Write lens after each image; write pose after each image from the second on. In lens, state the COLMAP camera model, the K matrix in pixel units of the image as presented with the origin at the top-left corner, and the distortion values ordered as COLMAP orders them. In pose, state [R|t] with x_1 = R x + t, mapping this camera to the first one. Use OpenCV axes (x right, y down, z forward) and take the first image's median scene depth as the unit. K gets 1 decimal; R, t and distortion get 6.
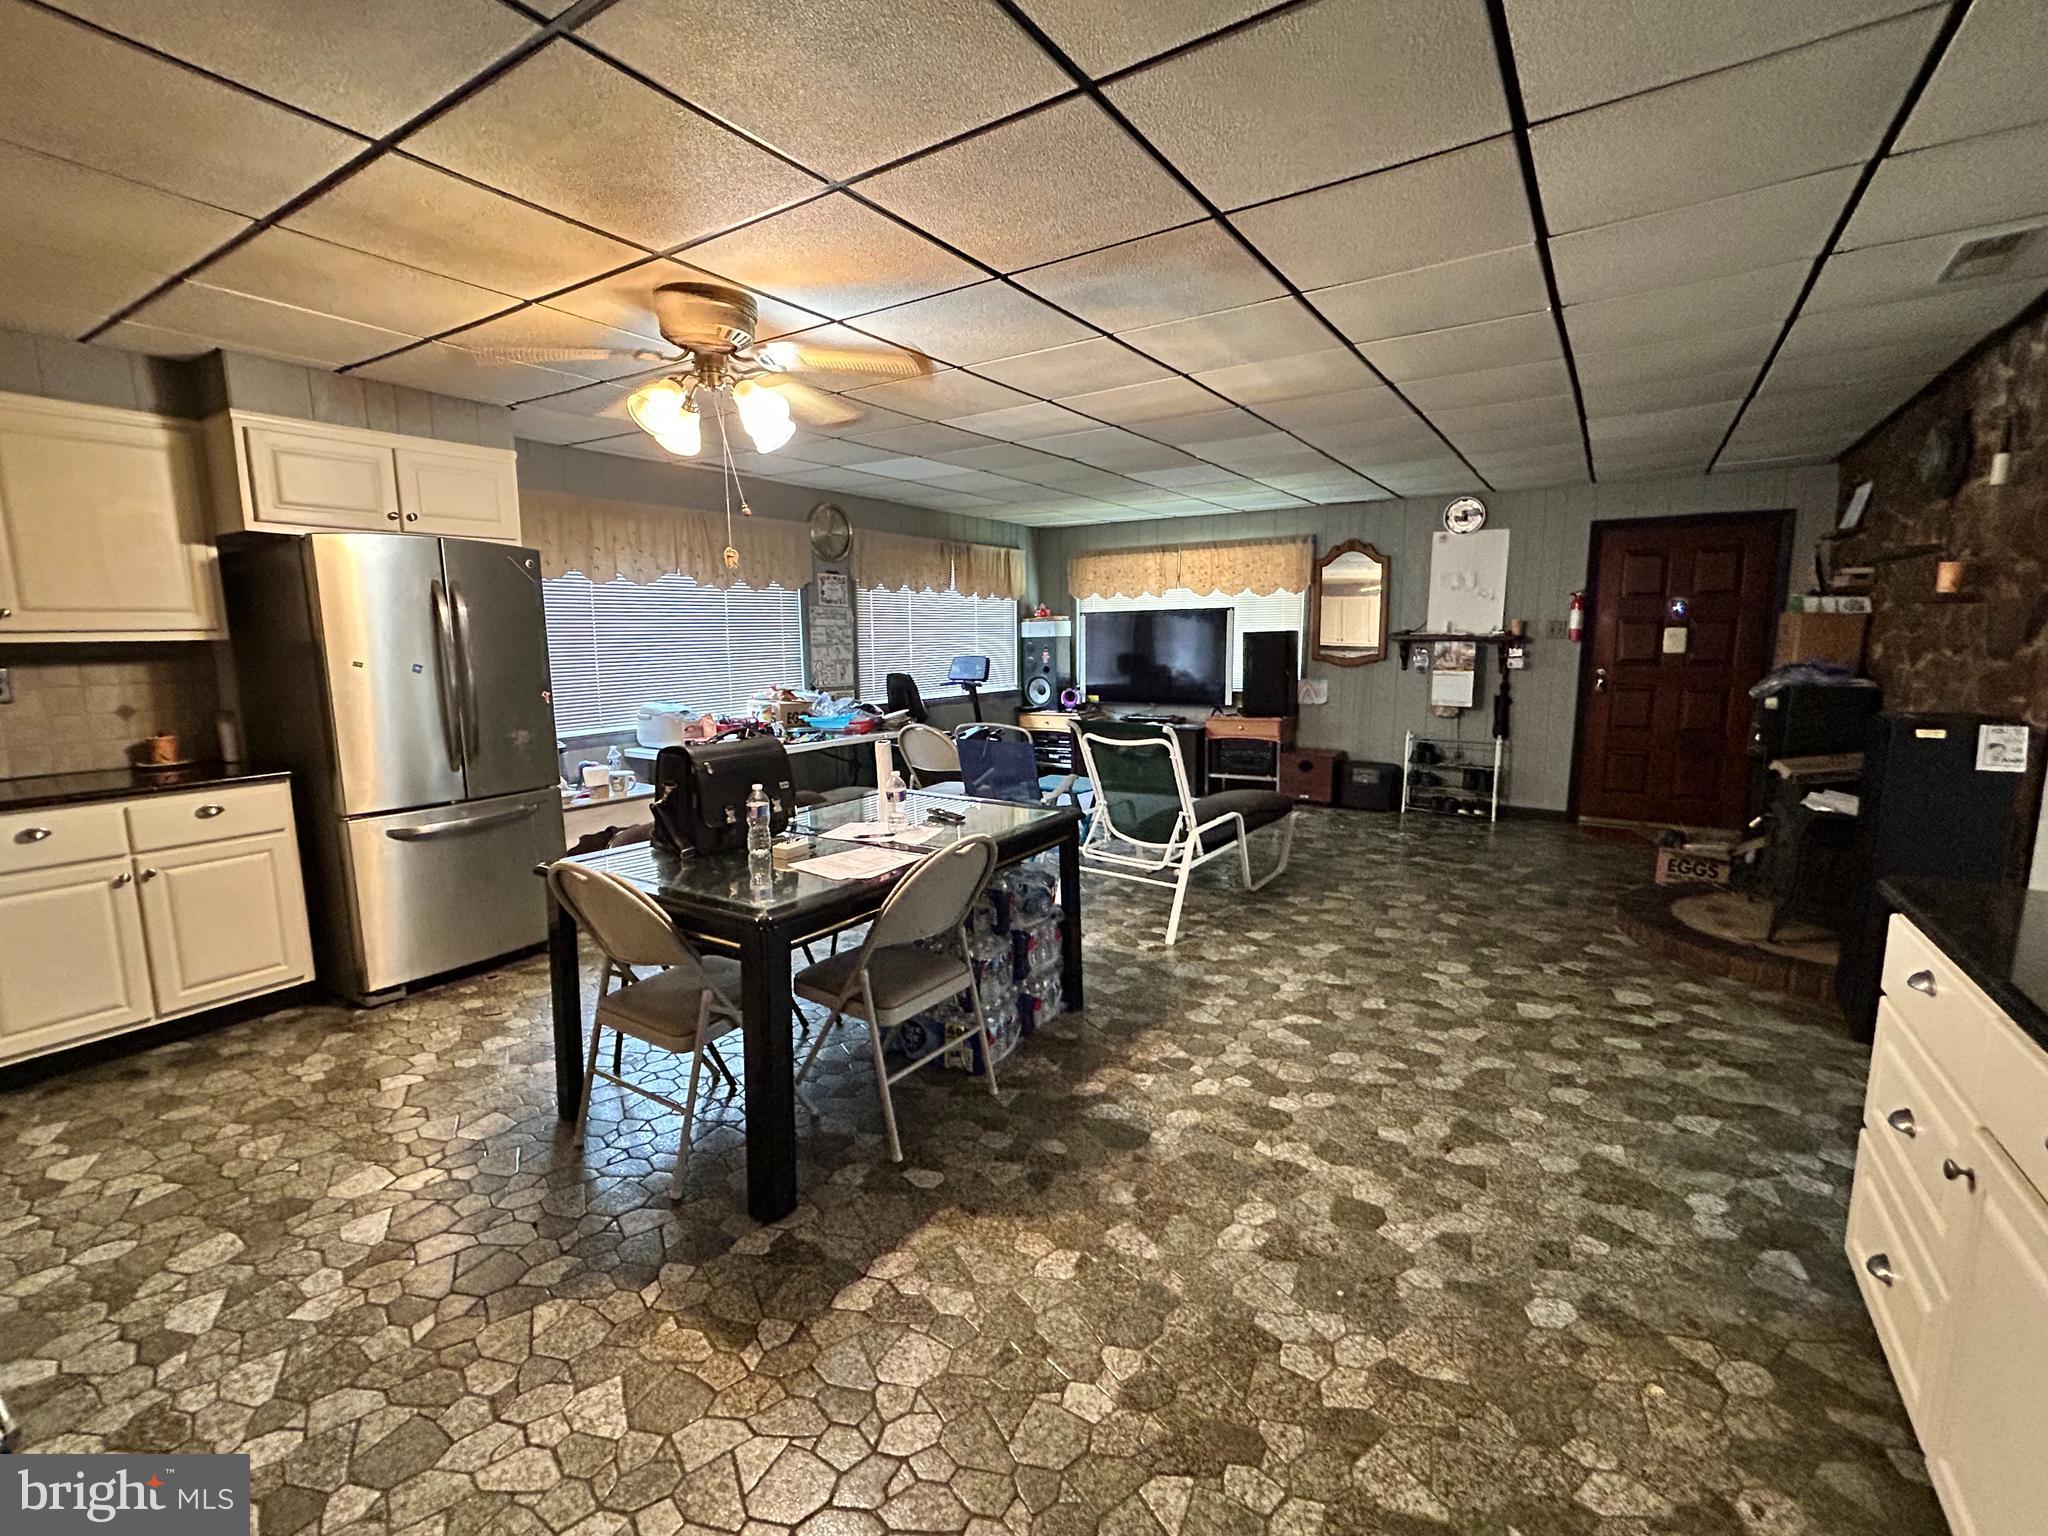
lens RADIAL K [[904.5, 0, 1018.4], [0, 904.5, 767.8], [0, 0, 1]] dist [-0.004318, 0.002401]
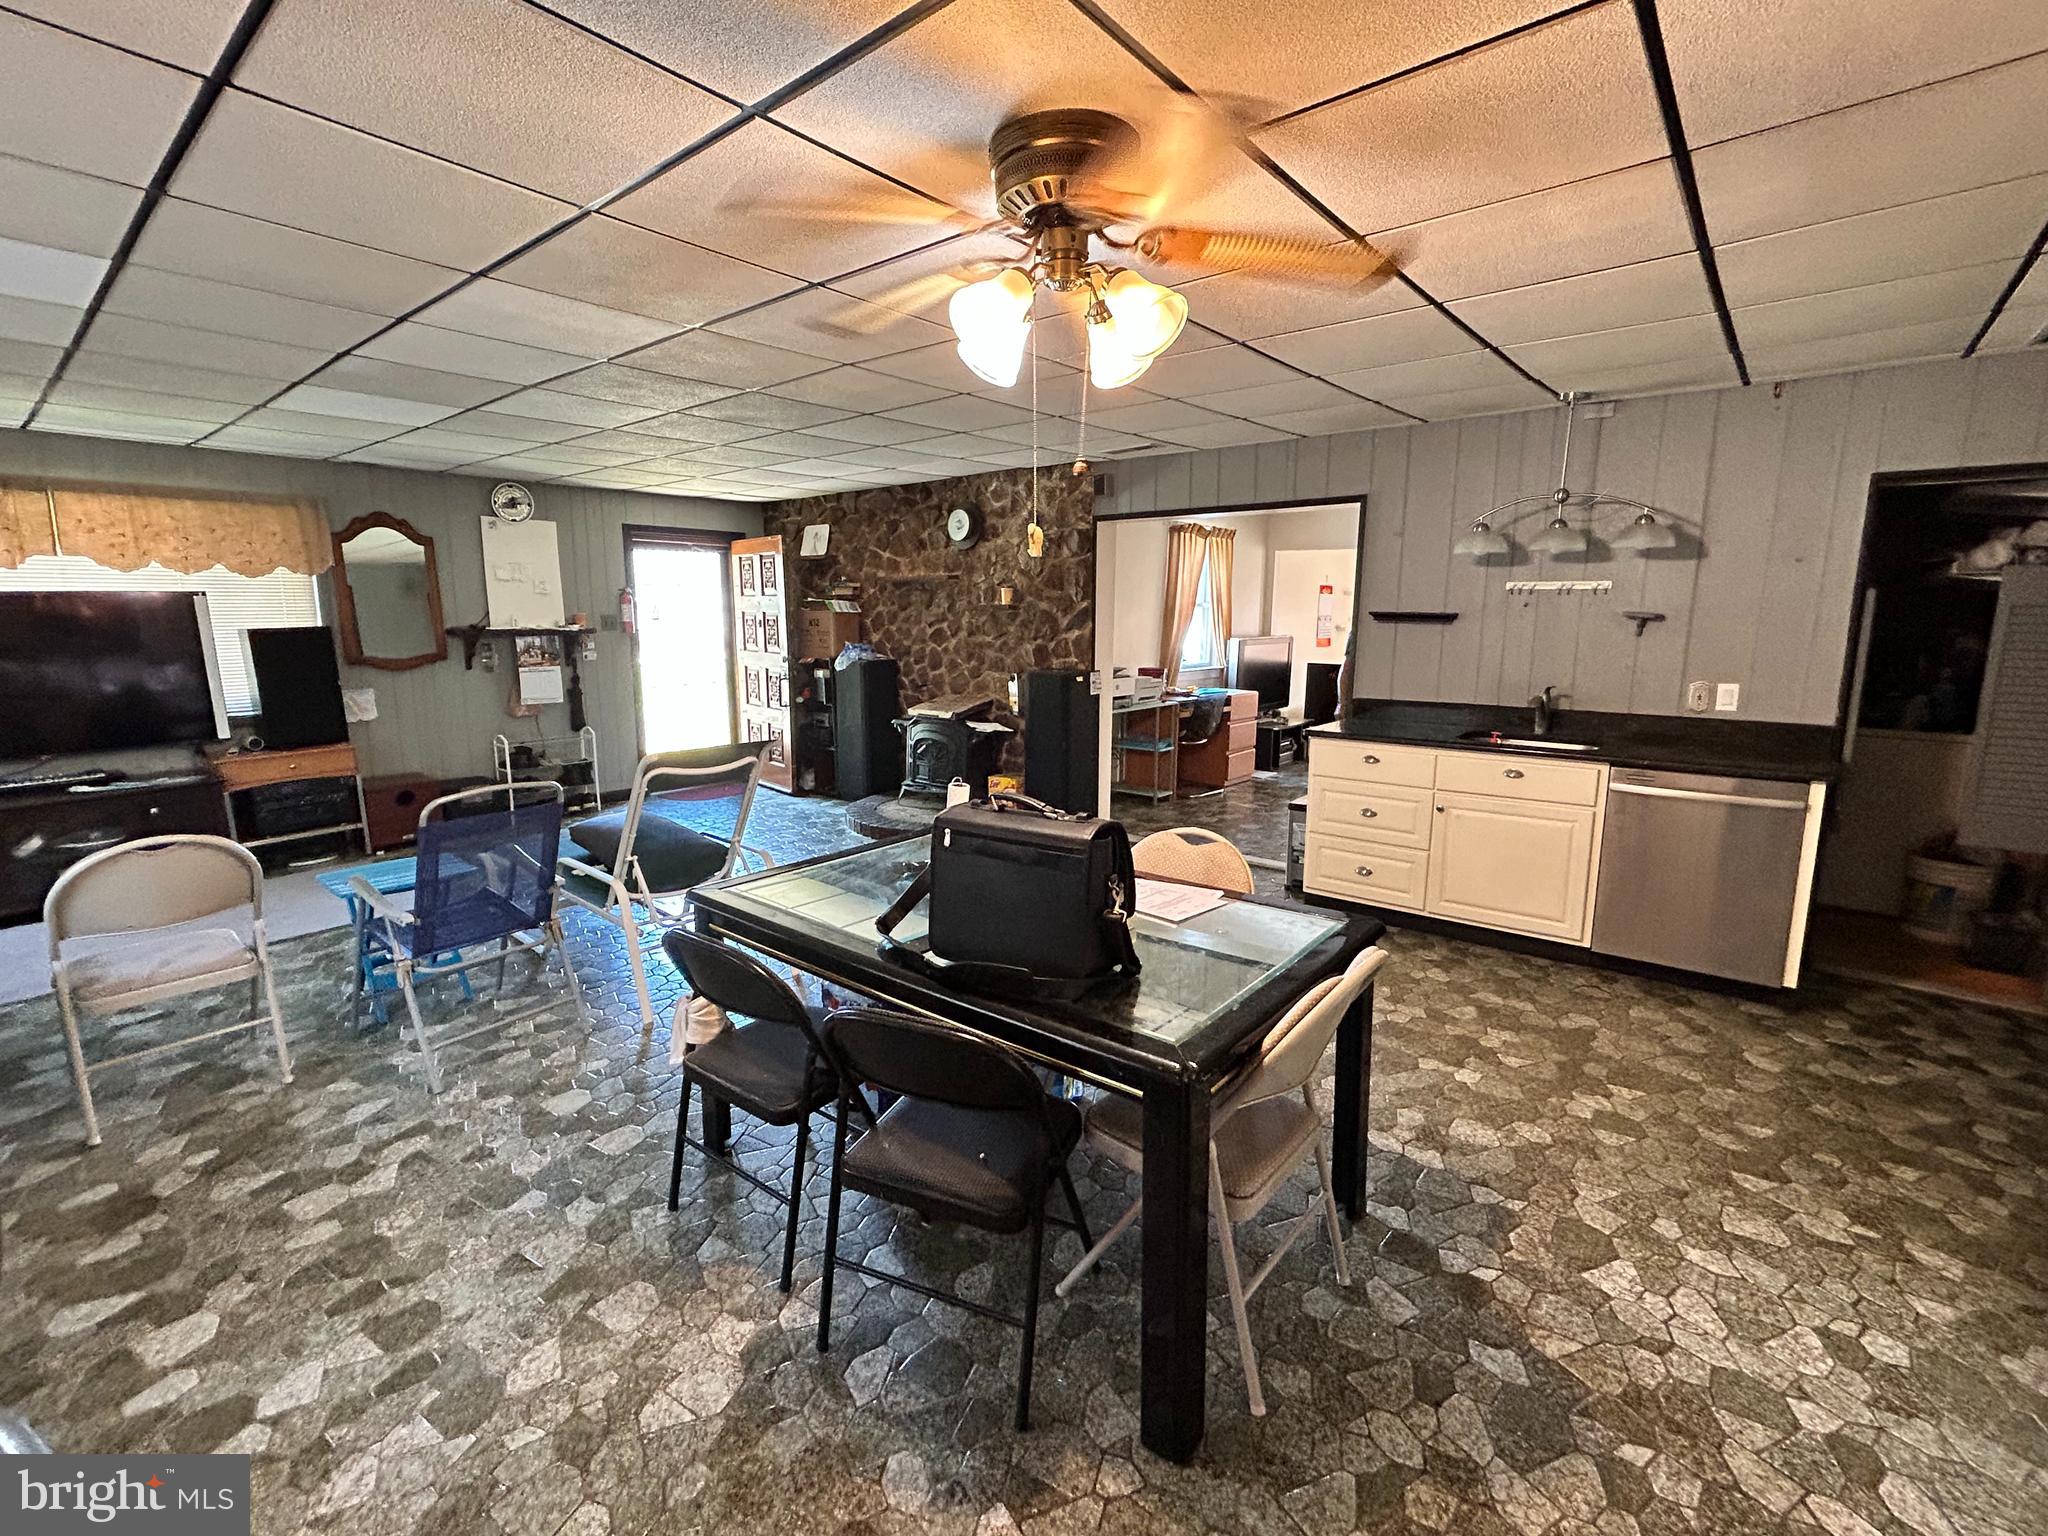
lens RADIAL K [[904.5, 0, 1023.6], [0, 904.5, 761.7], [0, 0, 1]] dist [-0.004318, 0.002401]
pose [[0.109965, -0.158622, 0.981197, -0.970153], [0.148794, 0.978686, 0.141540, -0.160945], [-0.982735, 0.130432, 0.131223, 0.908121]]
